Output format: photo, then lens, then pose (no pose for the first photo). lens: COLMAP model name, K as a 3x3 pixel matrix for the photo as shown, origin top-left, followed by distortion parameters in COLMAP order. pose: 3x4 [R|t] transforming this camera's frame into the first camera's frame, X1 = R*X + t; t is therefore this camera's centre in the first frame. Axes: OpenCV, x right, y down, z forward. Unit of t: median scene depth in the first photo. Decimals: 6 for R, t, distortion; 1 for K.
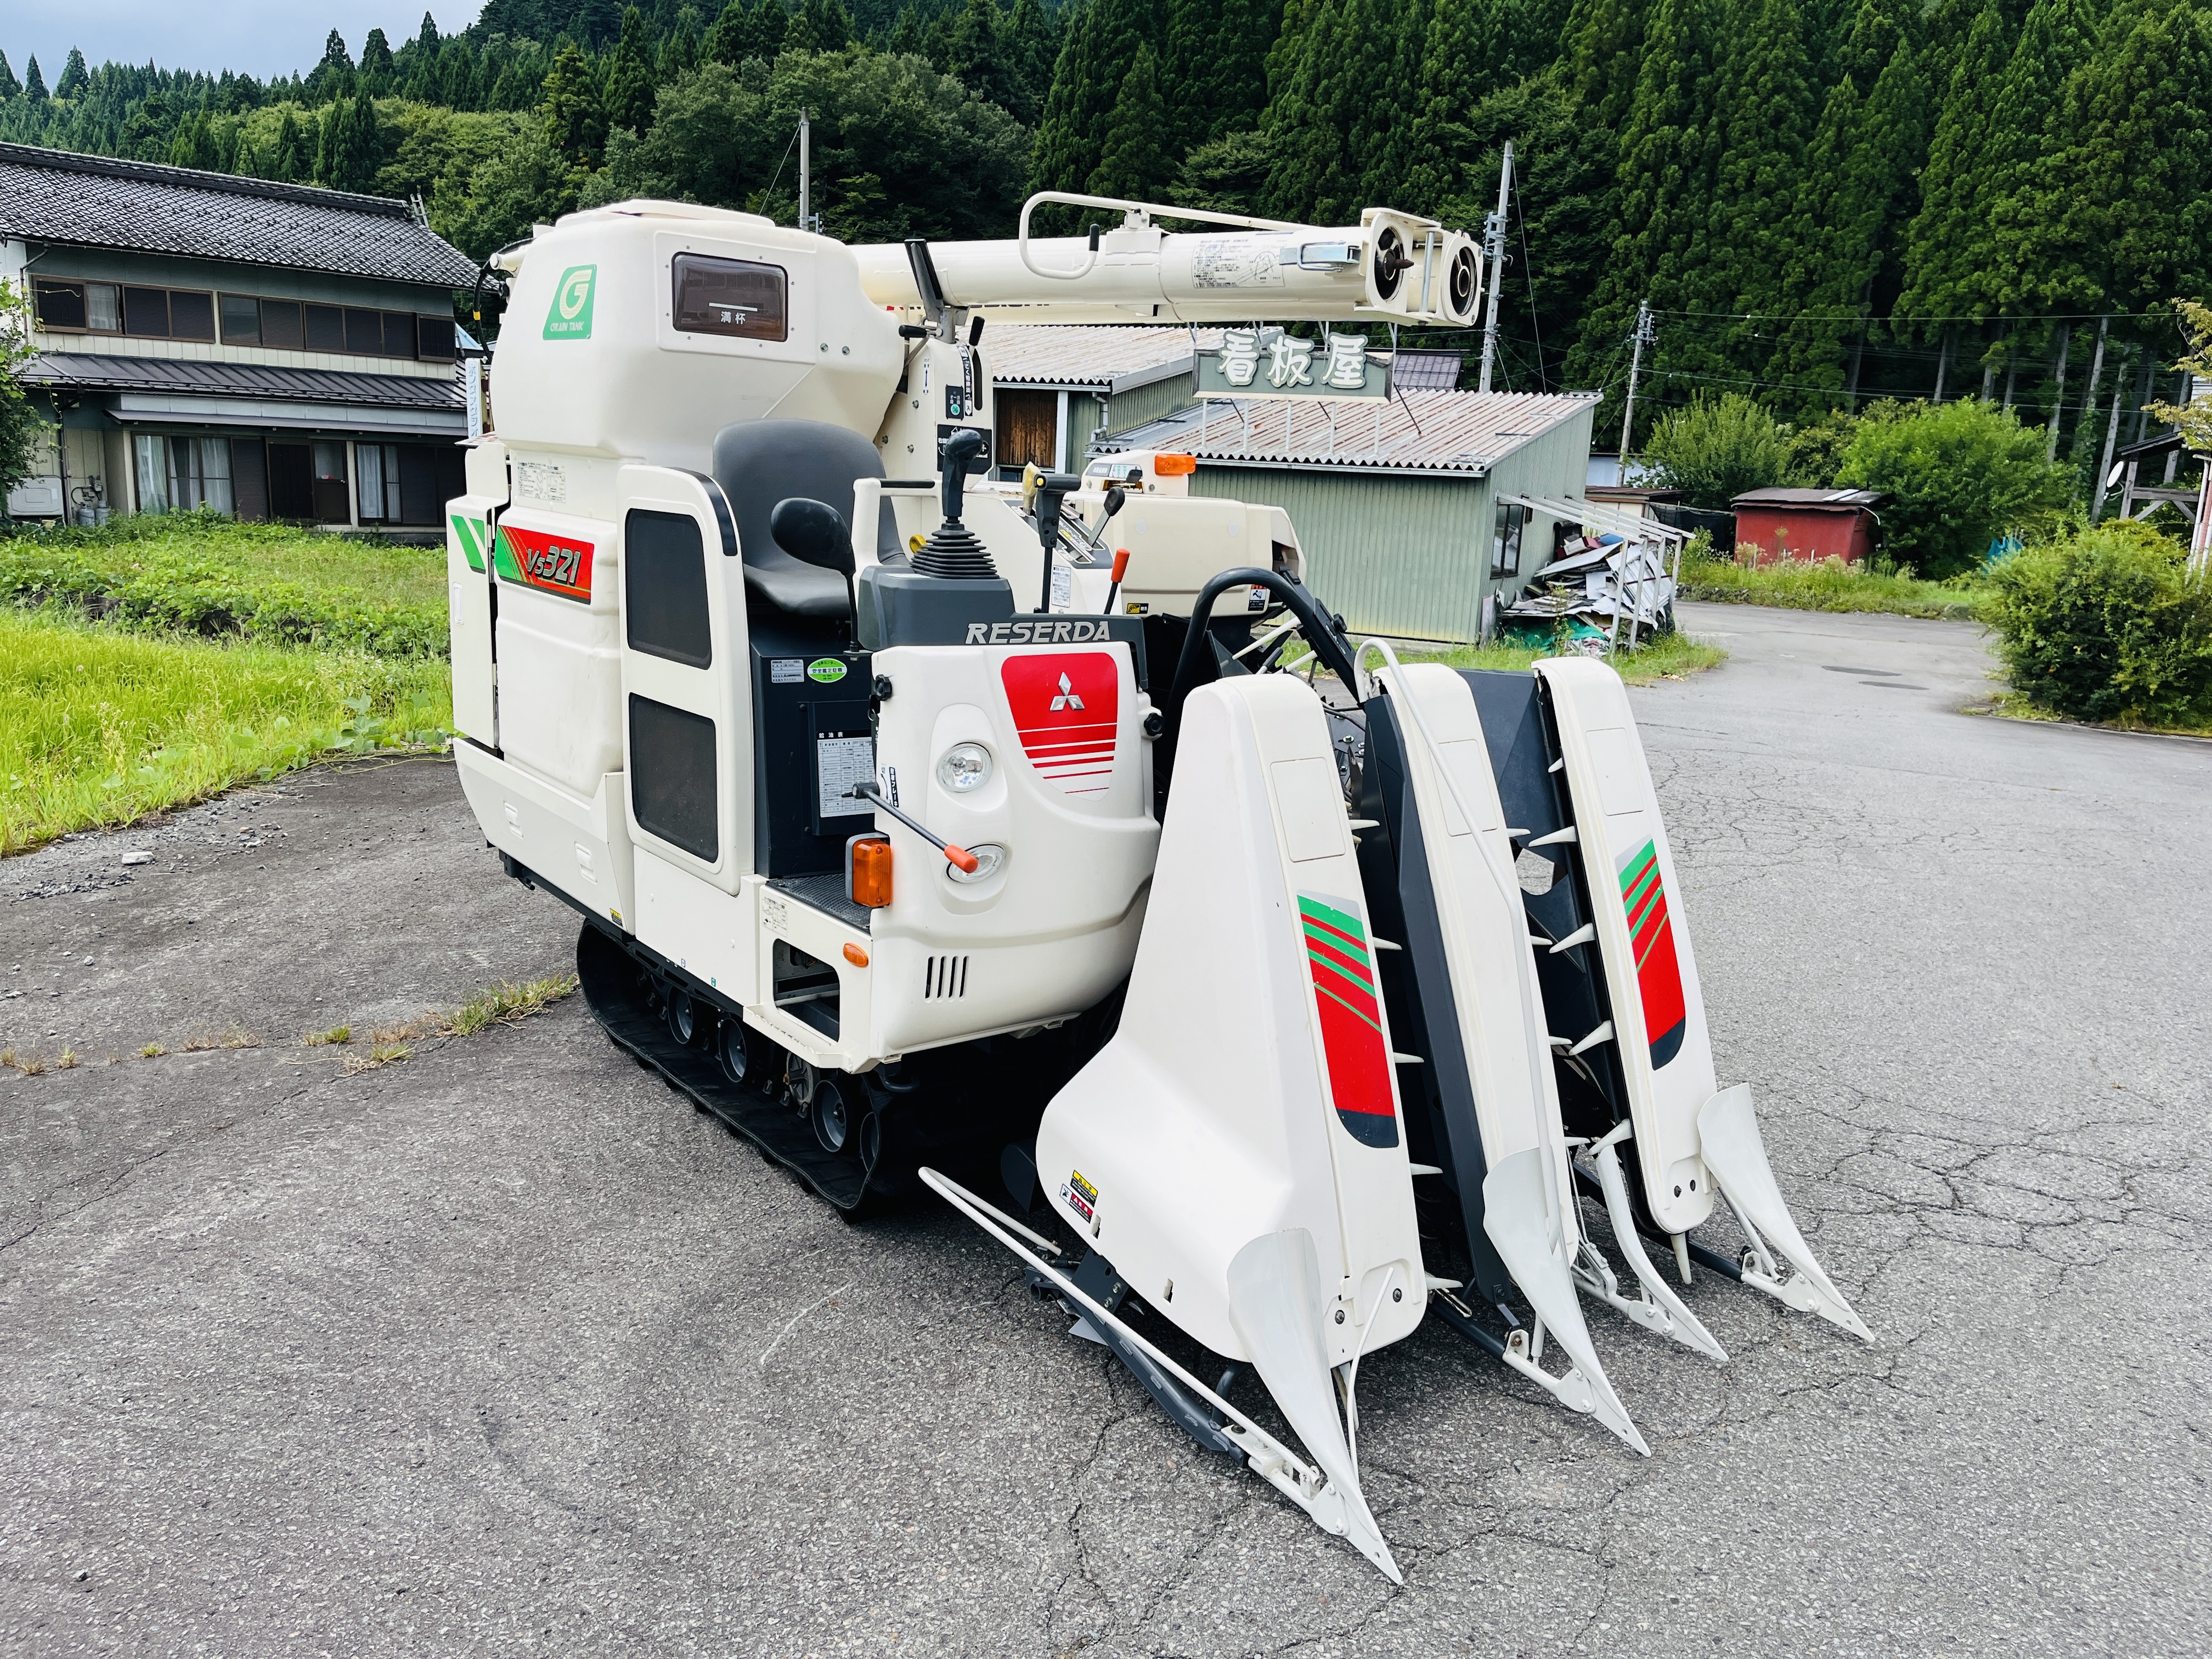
lens RADIAL K [[1678.0, 0, 1111.3], [0, 1678.0, 842.6], [0, 0, 1]] dist [0.060115, -0.084992]
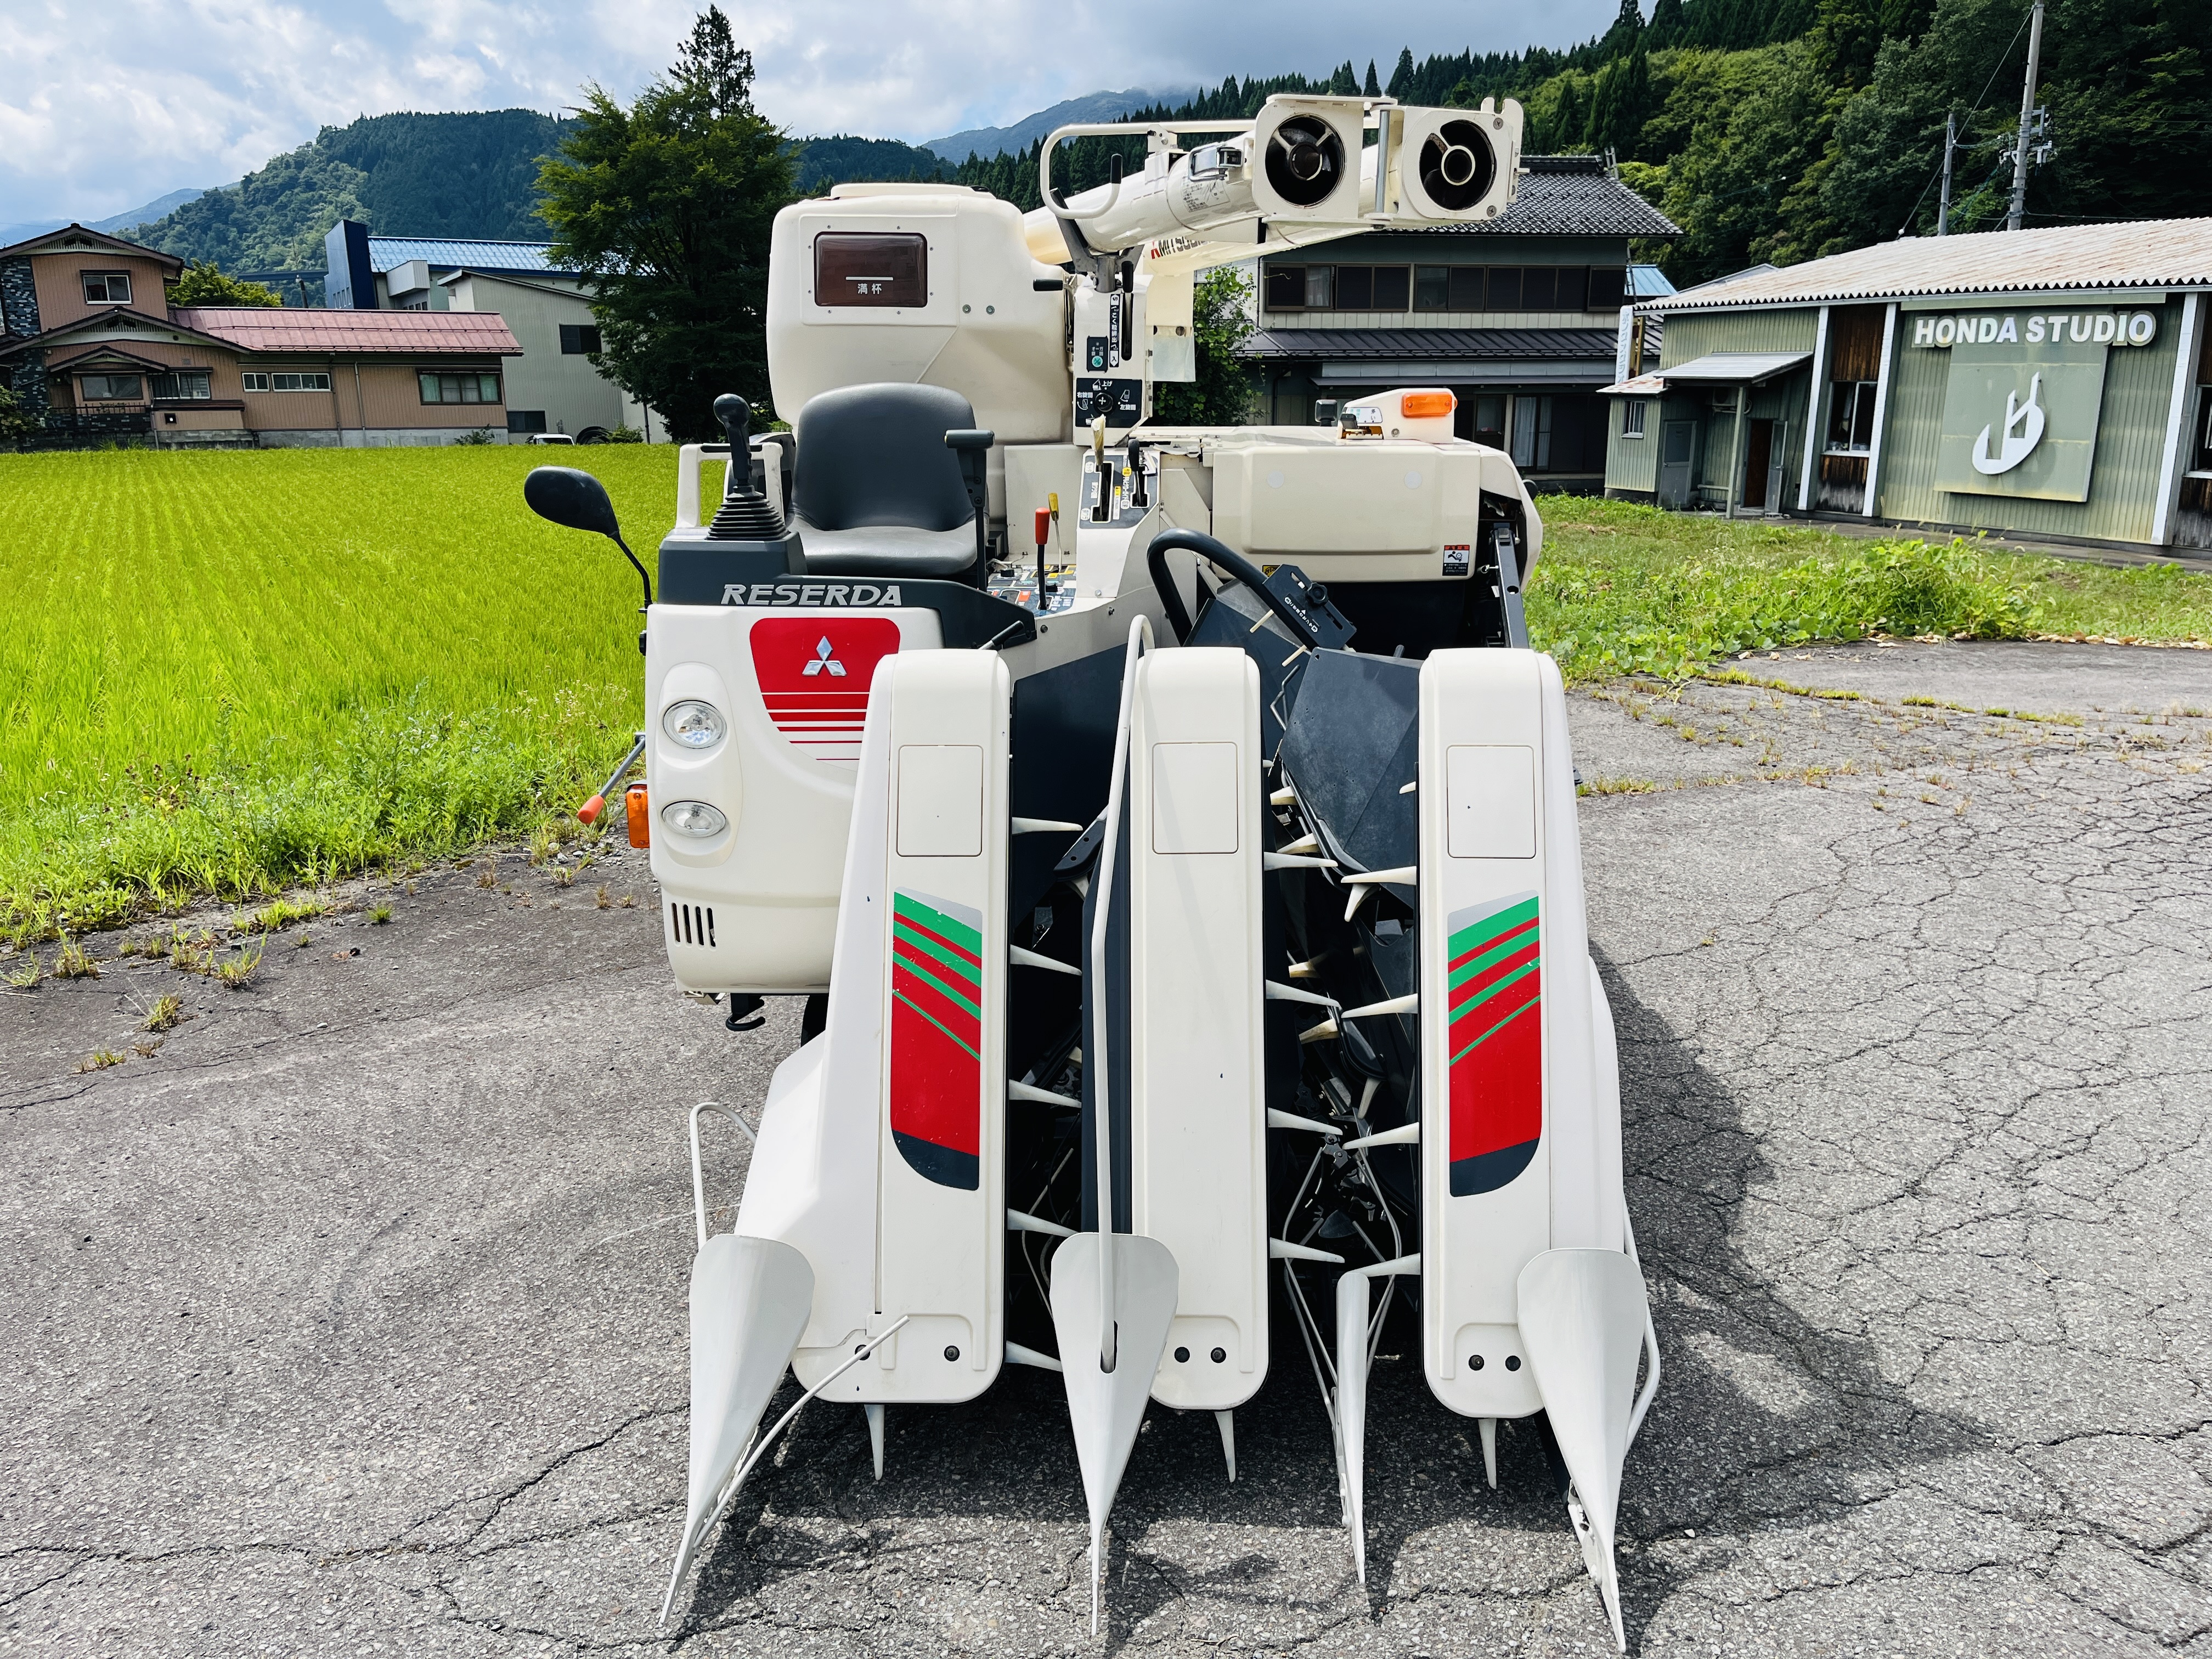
lens RADIAL K [[1678.0, 0, 1104.2], [0, 1678.0, 832.4], [0, 0, 1]] dist [0.060115, -0.084992]
pose [[0.768486, 0.118665, -0.628767, 0.052195], [-0.102373, 0.992797, 0.062245, -0.004704], [0.631624, 0.016535, 0.775099, 0.024524]]
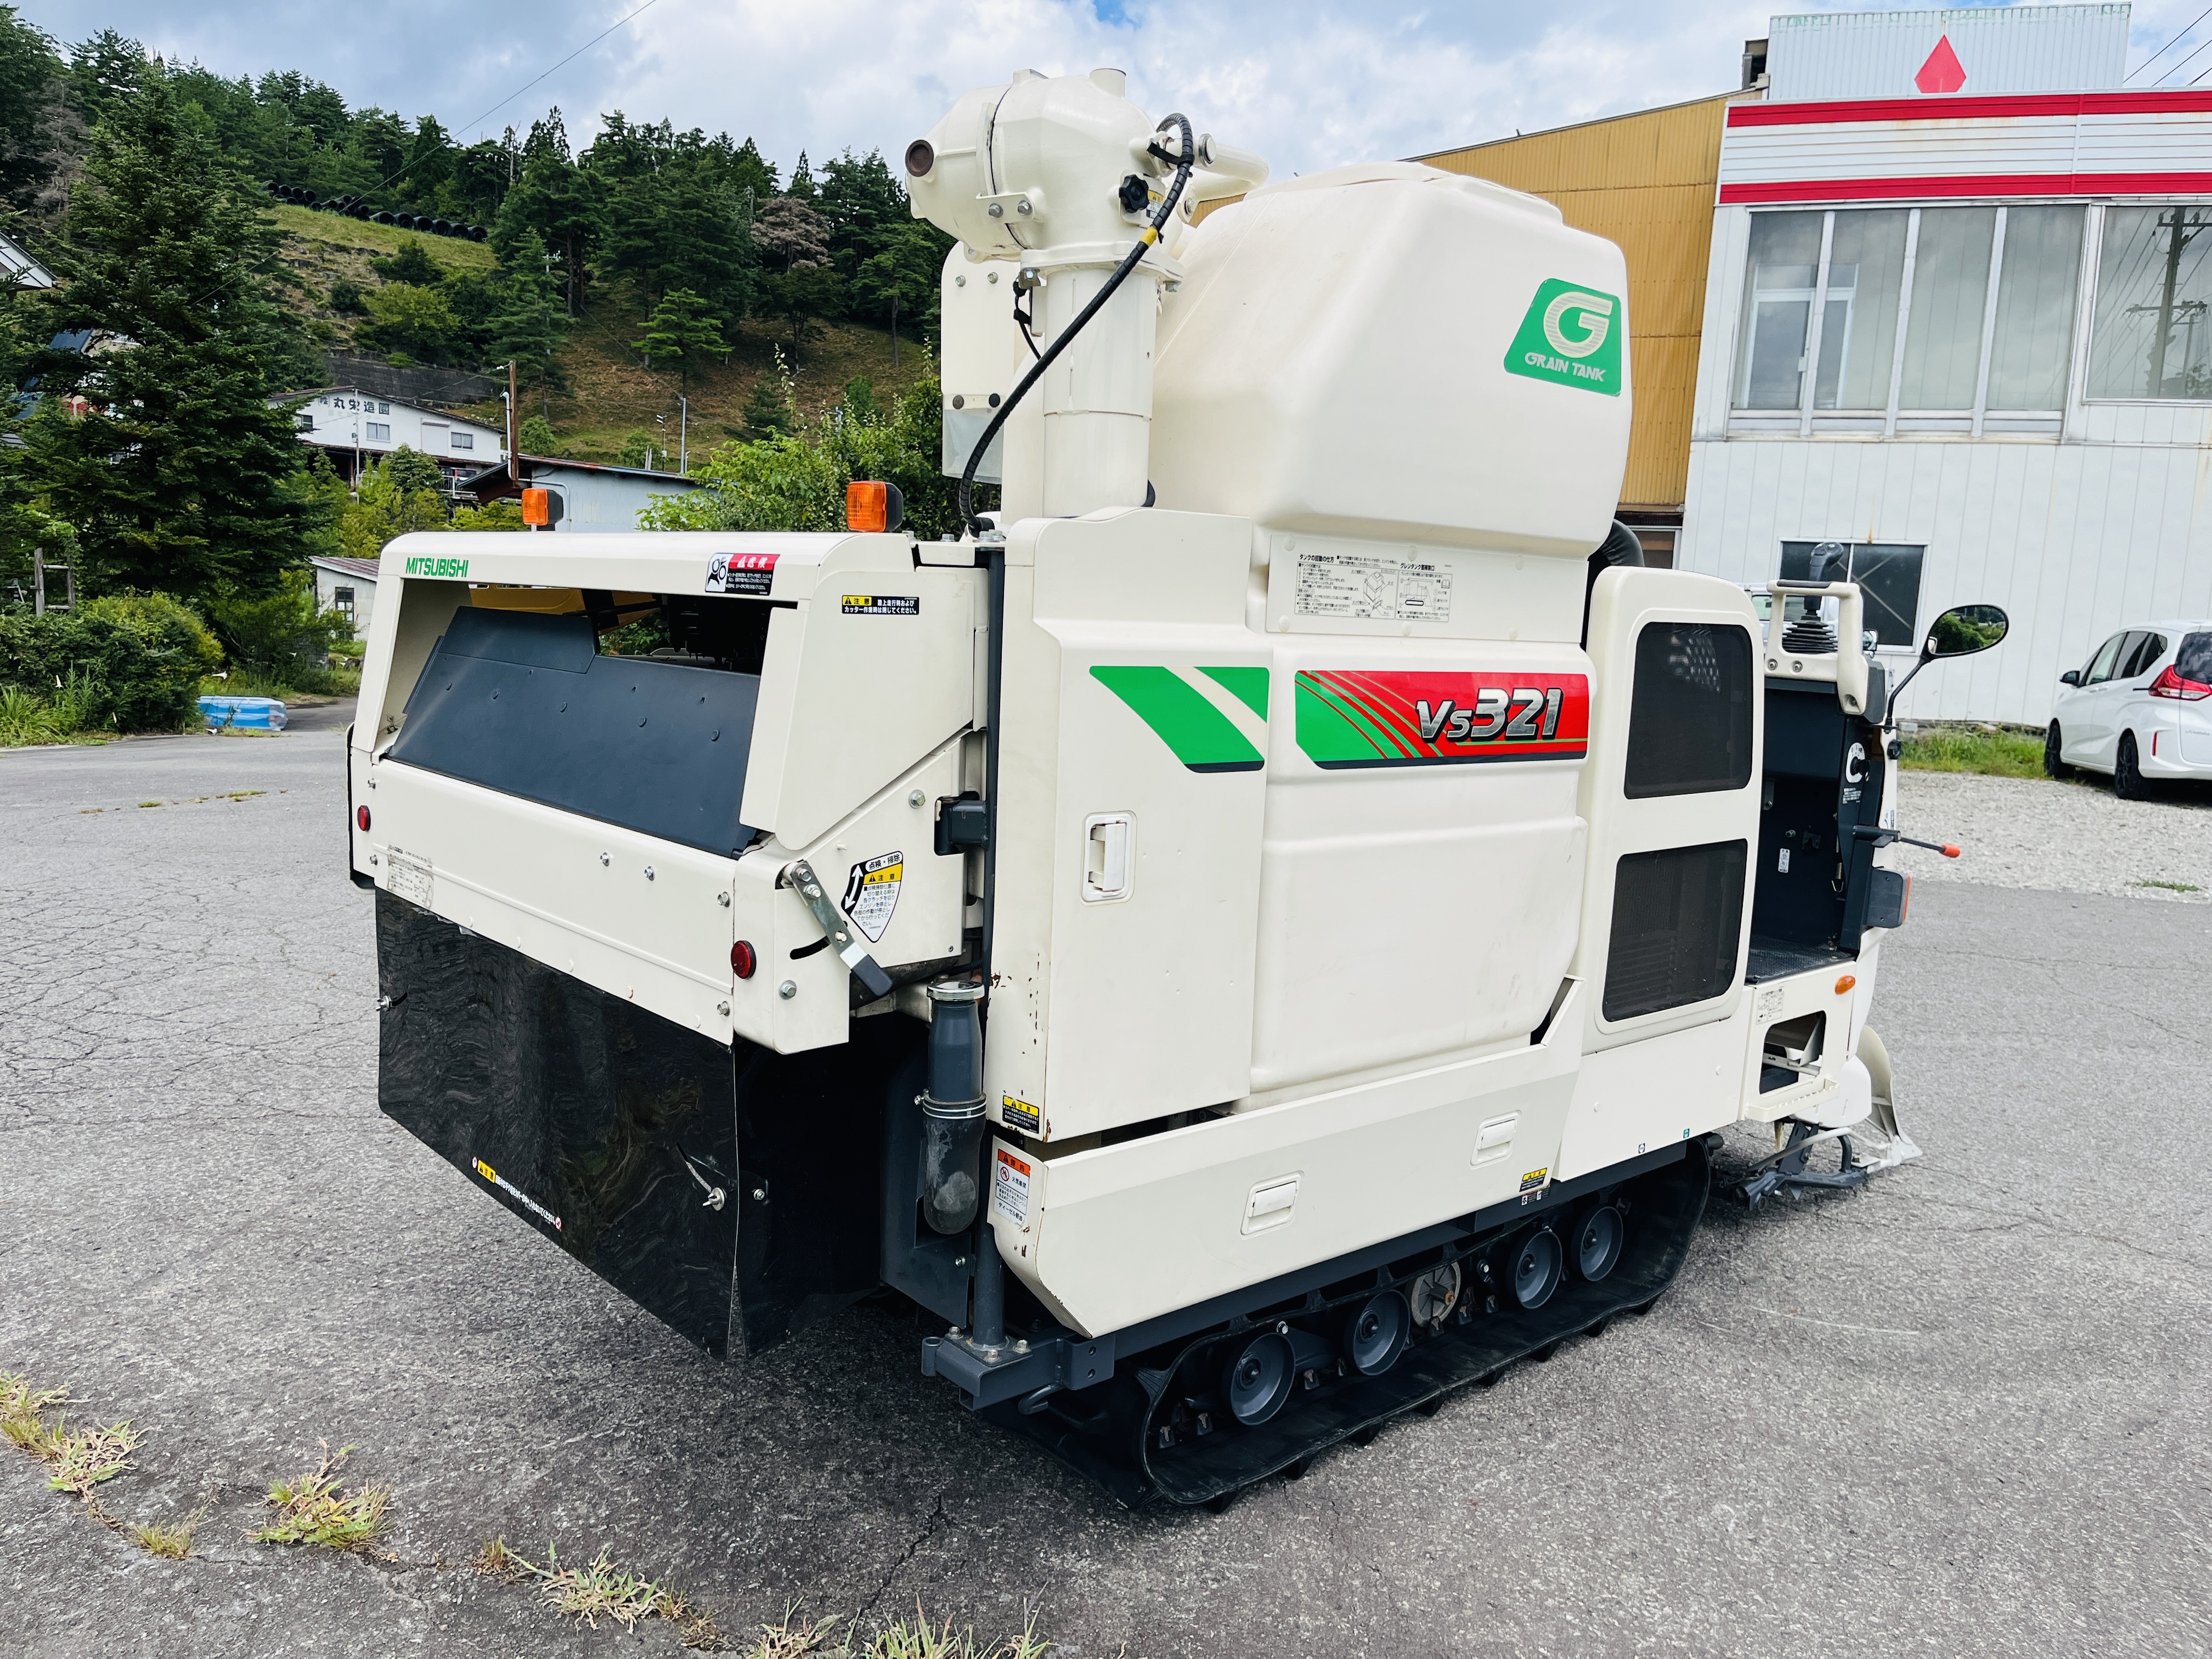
lens RADIAL K [[1678.0, 0, 1105.2], [0, 1678.0, 826.3], [0, 0, 1]] dist [0.060115, -0.084992]
pose [[-0.077592, -0.179999, 0.980602, -0.091592], [0.169051, 0.966949, 0.190869, -0.025901], [-0.982548, 0.180581, -0.044599, 0.112169]]
